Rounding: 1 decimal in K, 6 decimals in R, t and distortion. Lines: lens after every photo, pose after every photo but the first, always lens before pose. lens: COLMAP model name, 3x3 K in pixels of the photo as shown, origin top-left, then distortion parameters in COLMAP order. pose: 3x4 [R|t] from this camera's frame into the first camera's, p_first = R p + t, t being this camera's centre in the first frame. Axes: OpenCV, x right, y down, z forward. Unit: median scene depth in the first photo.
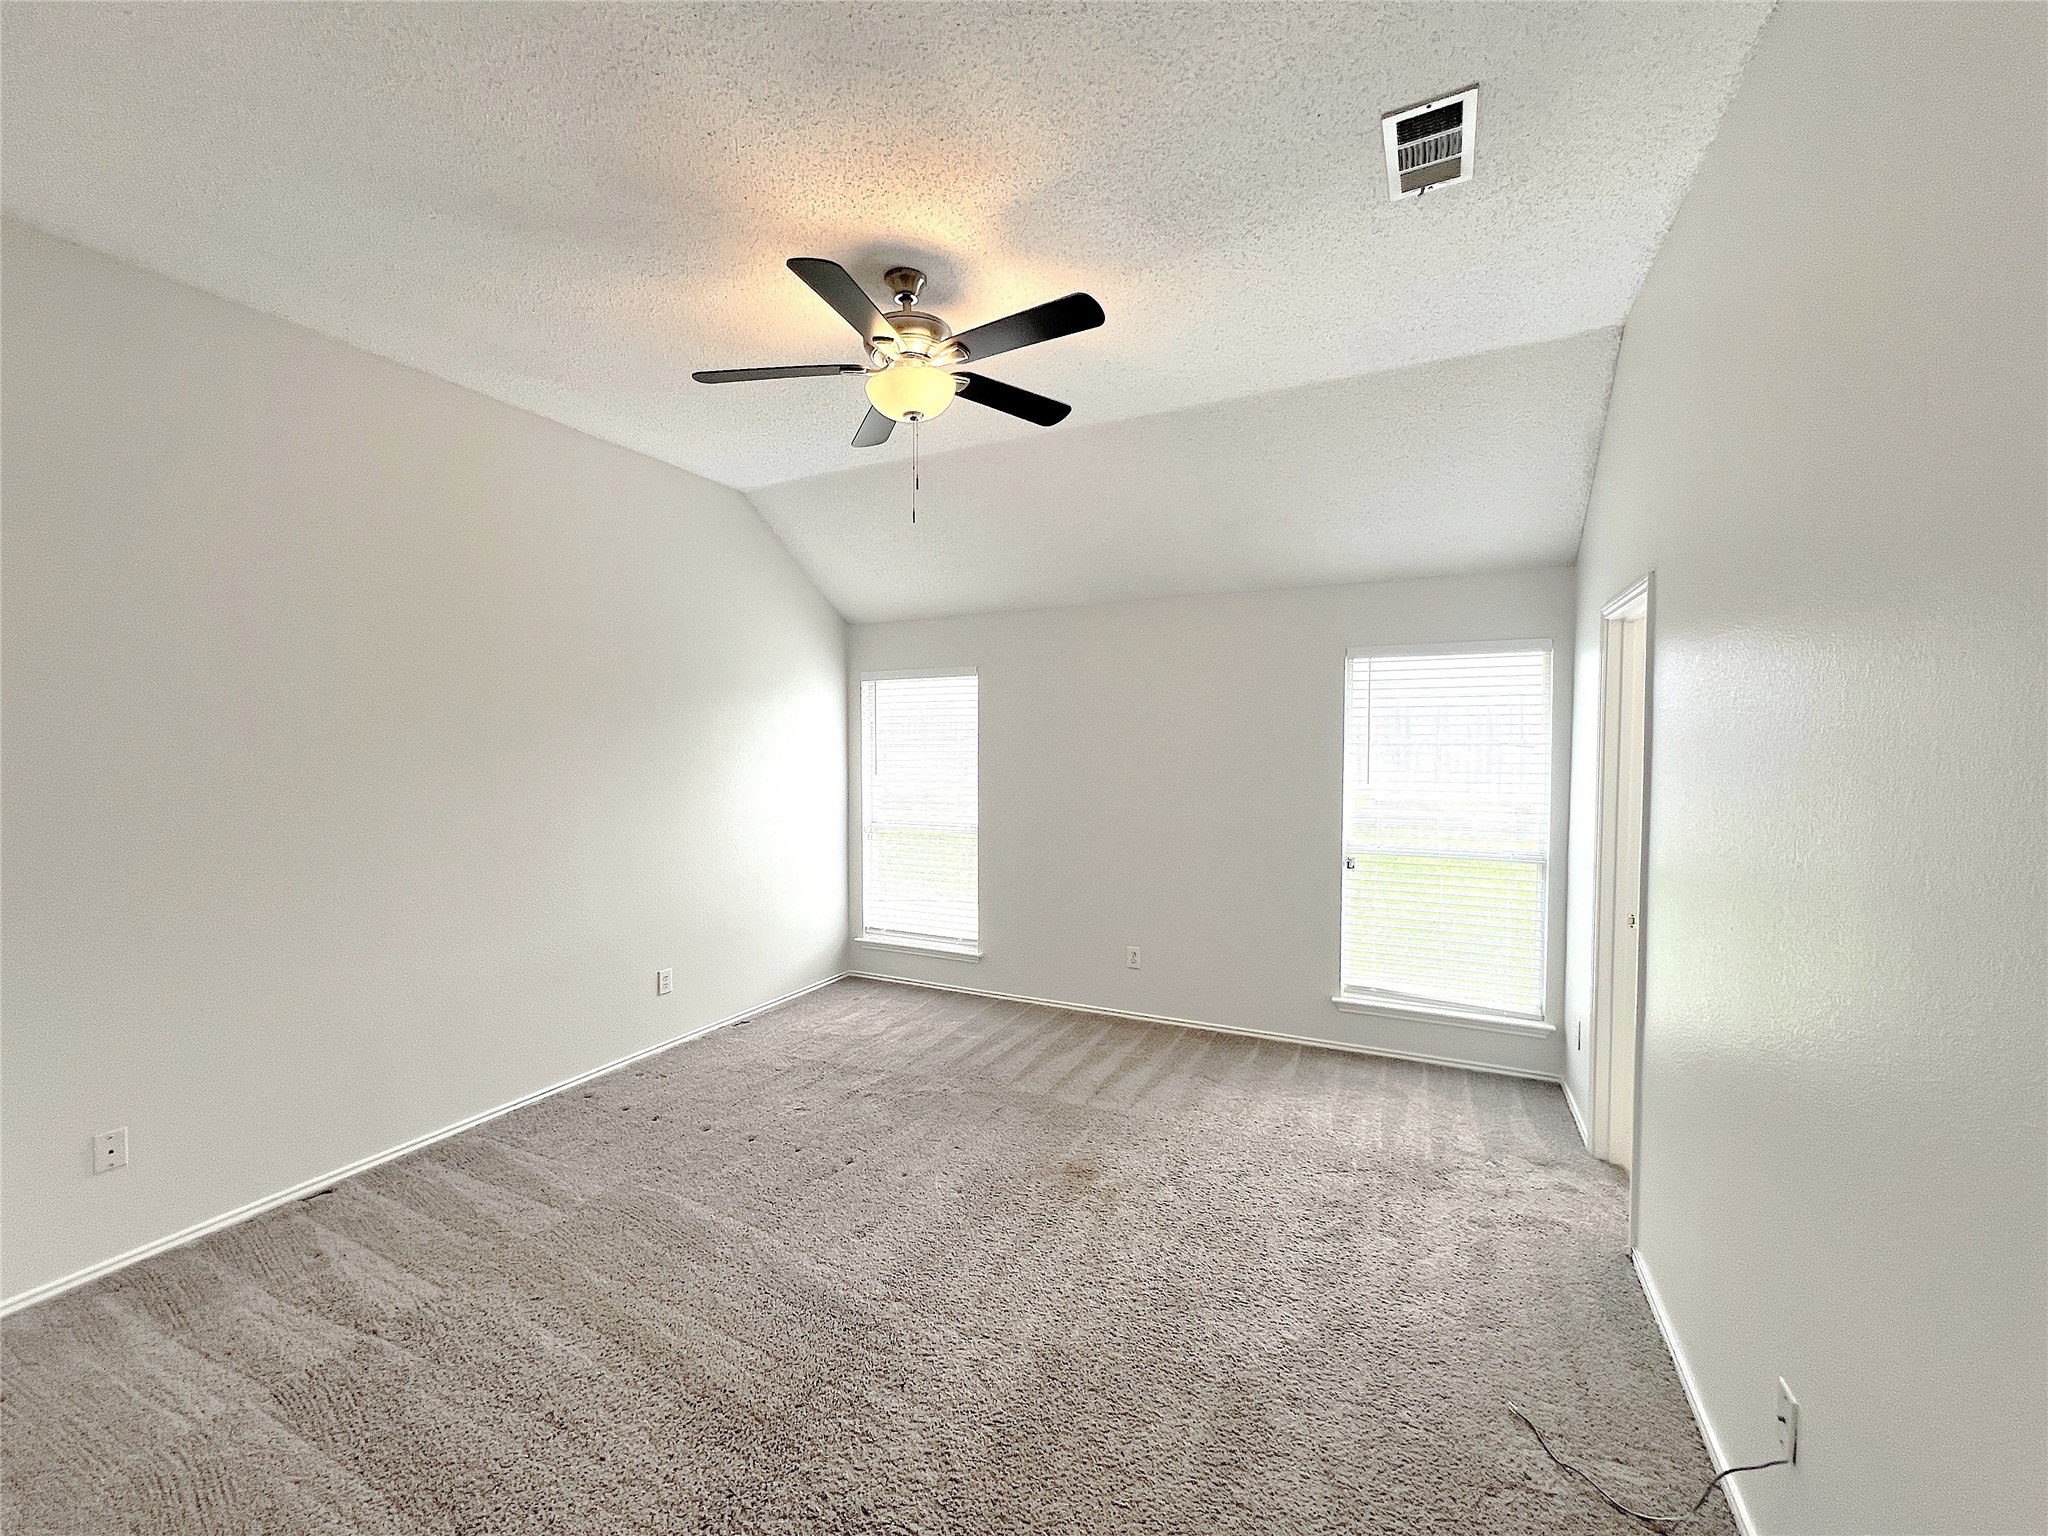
lens RADIAL K [[835.0, 0, 1013.6], [0, 835.0, 764.6], [0, 0, 1]] dist [0.003167, -0.000500]
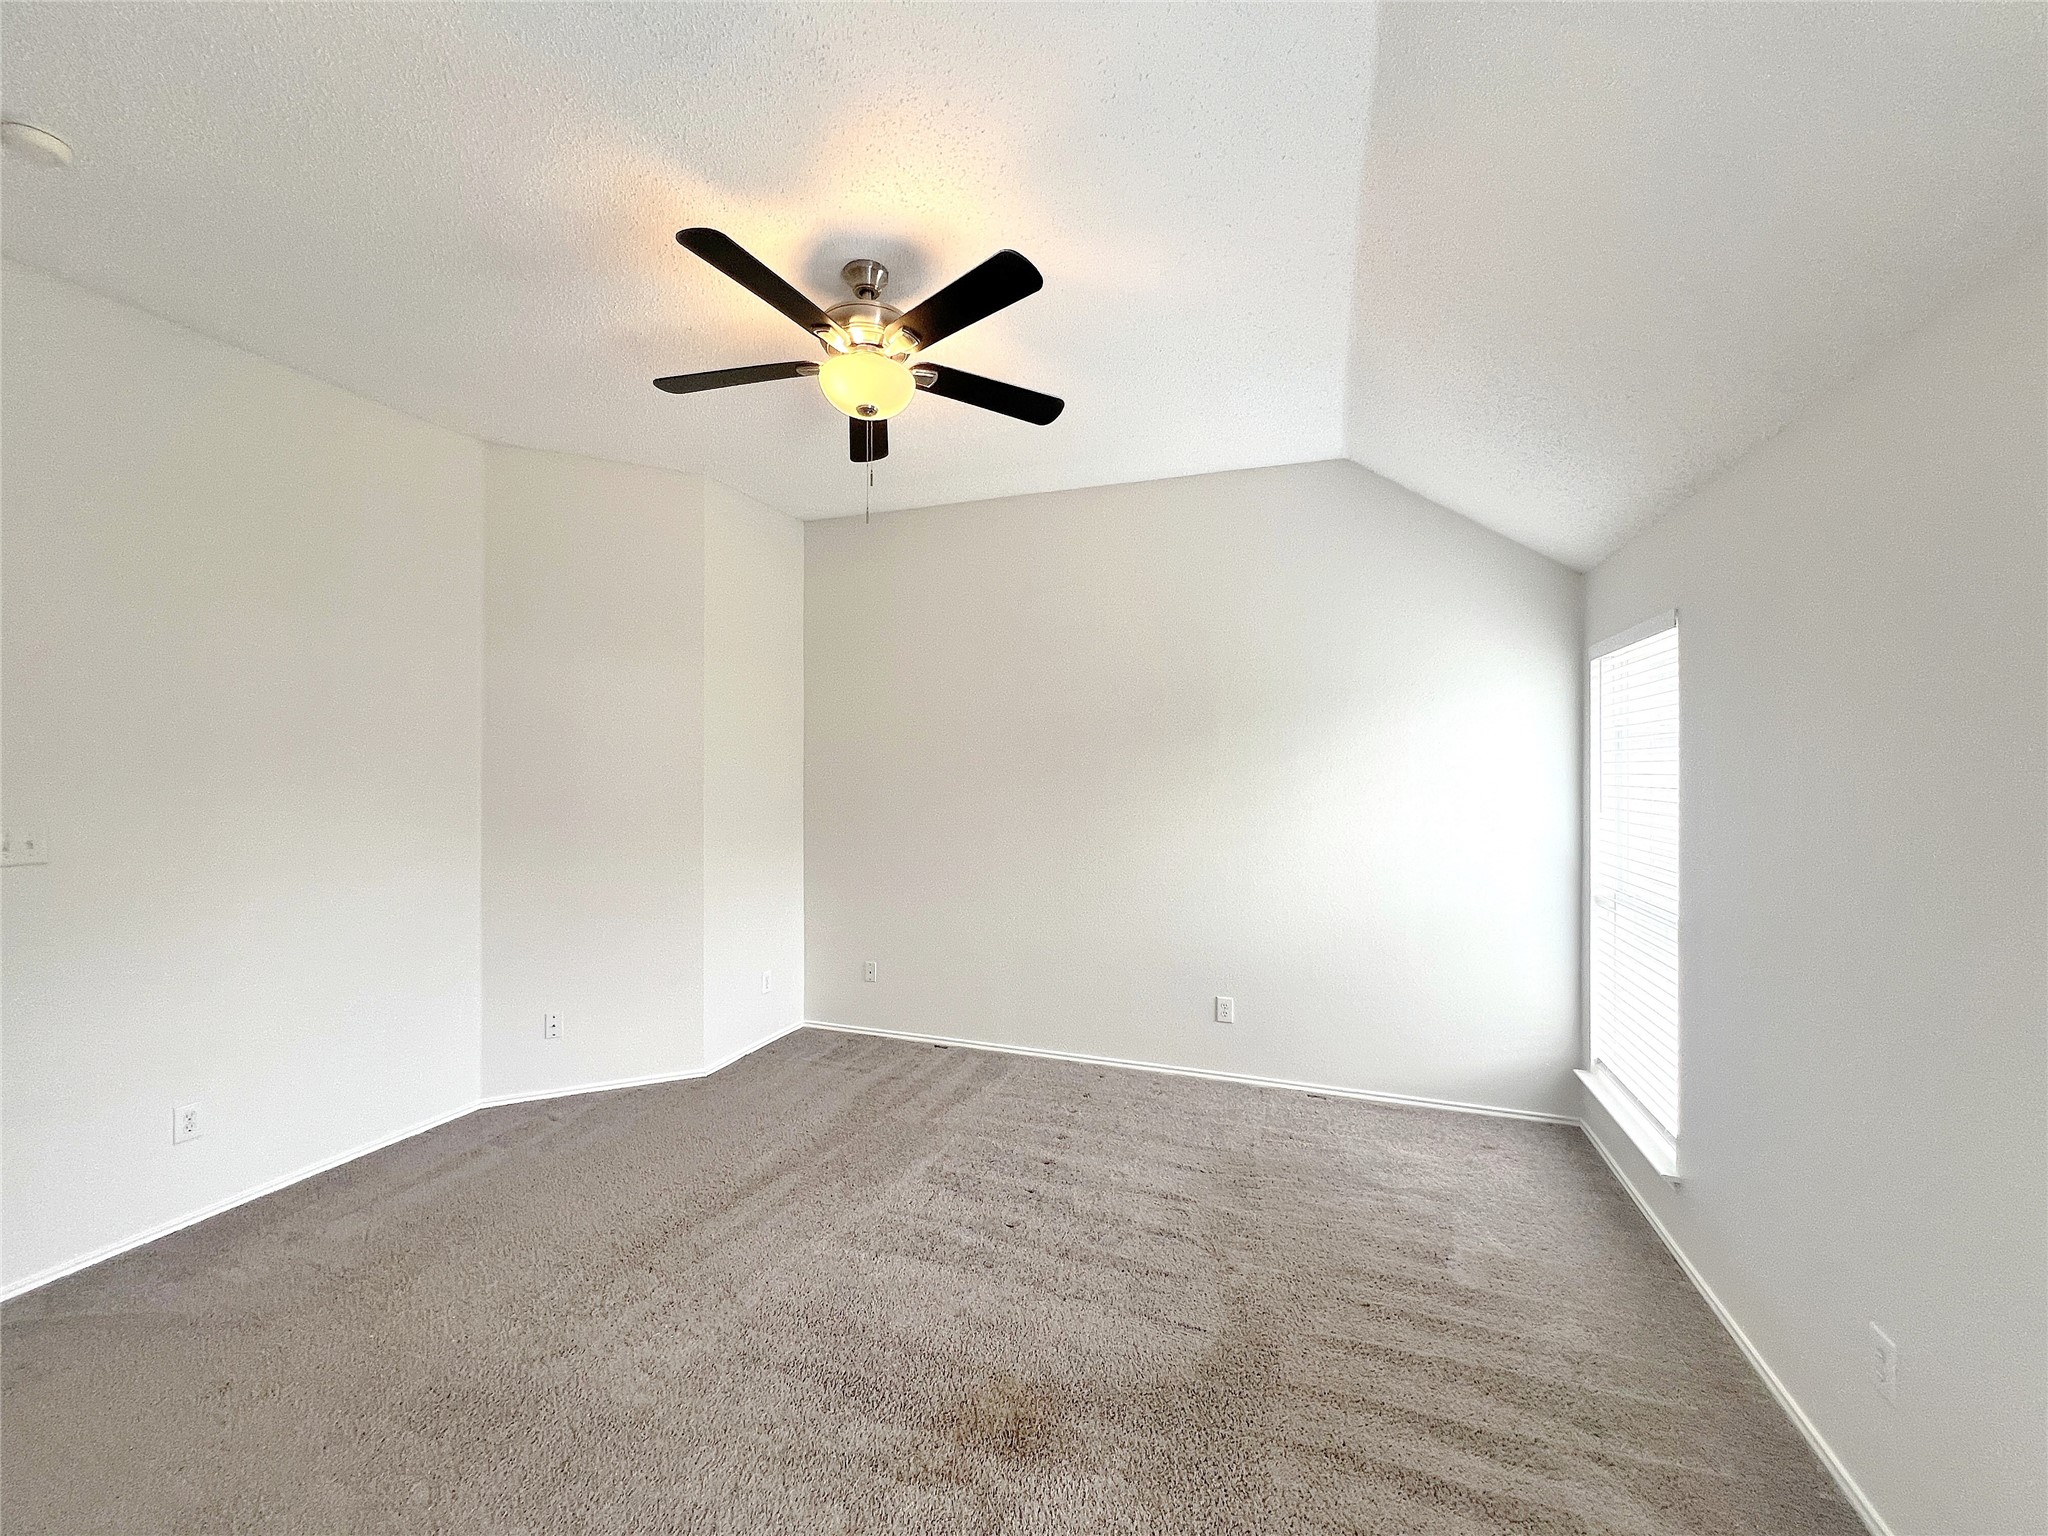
lens RADIAL K [[835.0, 0, 1013.3], [0, 835.0, 766.7], [0, 0, 1]] dist [0.003167, -0.000500]
pose [[0.100129, 0.005784, -0.994958, 0.510221], [-0.022851, 0.999733, 0.003512, -0.016290], [0.994712, 0.022385, 0.100234, 0.659252]]
